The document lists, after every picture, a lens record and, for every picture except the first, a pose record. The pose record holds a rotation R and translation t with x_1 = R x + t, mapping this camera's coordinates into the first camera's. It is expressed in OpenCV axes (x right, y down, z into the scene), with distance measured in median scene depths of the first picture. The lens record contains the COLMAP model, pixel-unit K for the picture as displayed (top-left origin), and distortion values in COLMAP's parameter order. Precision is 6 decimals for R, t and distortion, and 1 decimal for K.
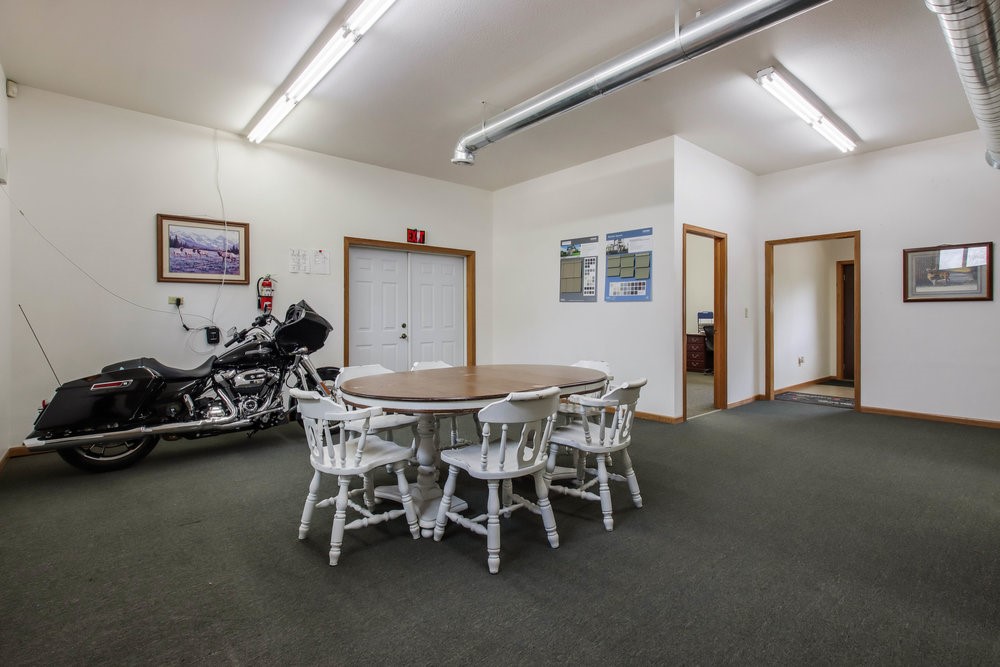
lens RADIAL K [[472.2, 0, 497.2], [0, 472.2, 325.2], [0, 0, 1]] dist [0.005897, -0.000392]
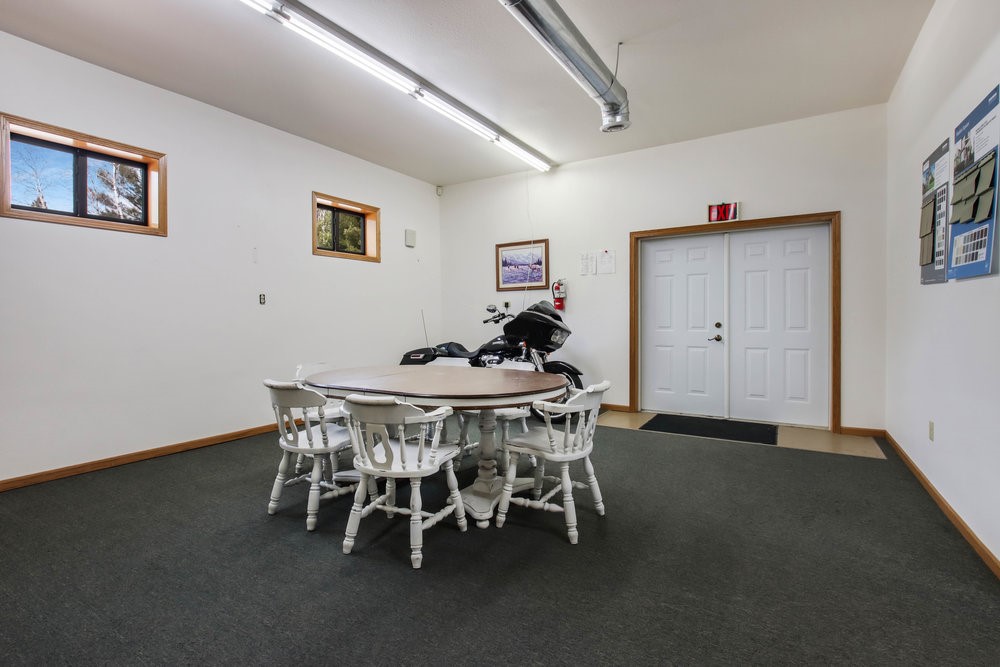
lens RADIAL K [[472.2, 0, 496.9], [0, 472.2, 329.9], [0, 0, 1]] dist [0.005897, -0.000392]
pose [[0.302415, 0.029078, -0.952733, 0.606992], [-0.007560, 0.999576, 0.028108, -0.013172], [0.953146, -0.001298, 0.302506, 0.510002]]
